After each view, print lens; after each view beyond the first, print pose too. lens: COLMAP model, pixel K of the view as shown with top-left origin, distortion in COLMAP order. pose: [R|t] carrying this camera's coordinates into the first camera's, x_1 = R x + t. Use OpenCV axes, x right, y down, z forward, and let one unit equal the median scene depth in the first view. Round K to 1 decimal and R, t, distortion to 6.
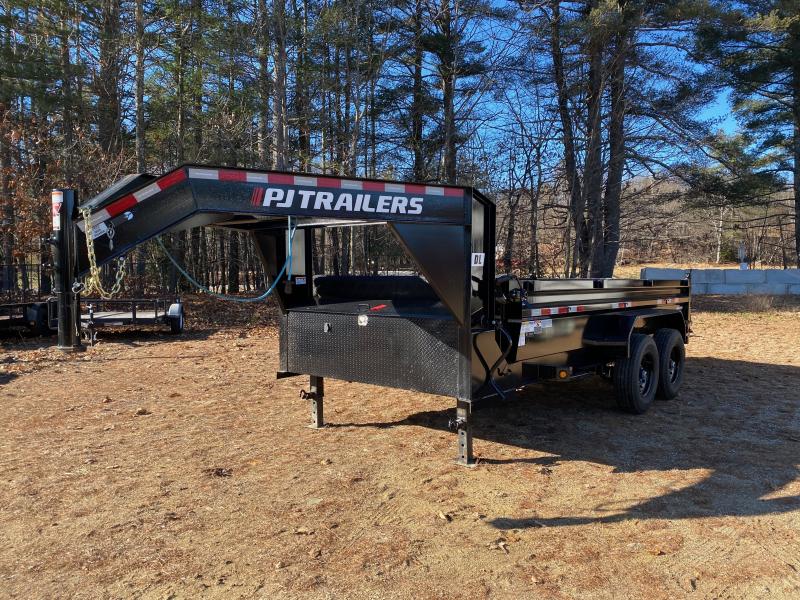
lens RADIAL K [[599.0, 0, 400.8], [0, 599.0, 310.7], [0, 0, 1]] dist [0.013918, -0.002159]
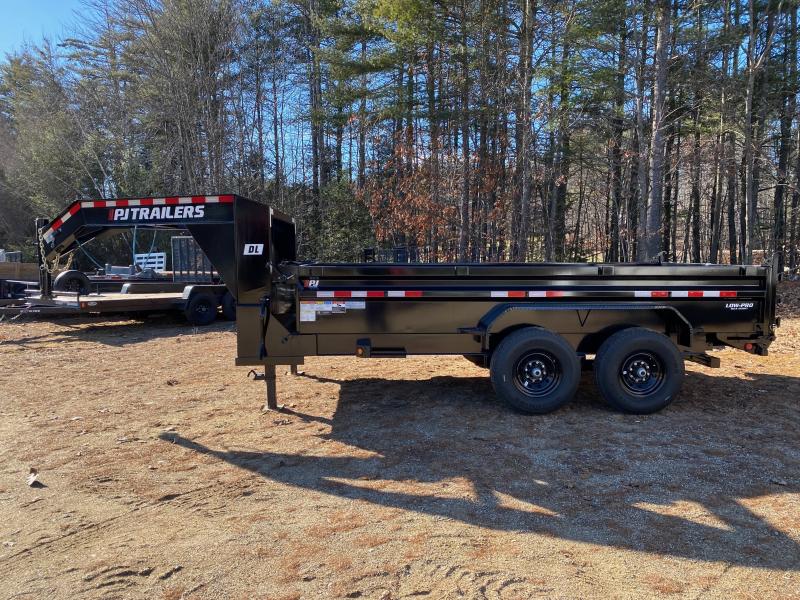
lens RADIAL K [[599.0, 0, 400.8], [0, 599.0, 310.7], [0, 0, 1]] dist [0.013918, -0.002159]
pose [[0.684730, 0.071591, -0.725272, 1.471733], [-0.029889, 0.997085, 0.070203, -0.059235], [0.728184, -0.026392, 0.684873, 0.396615]]
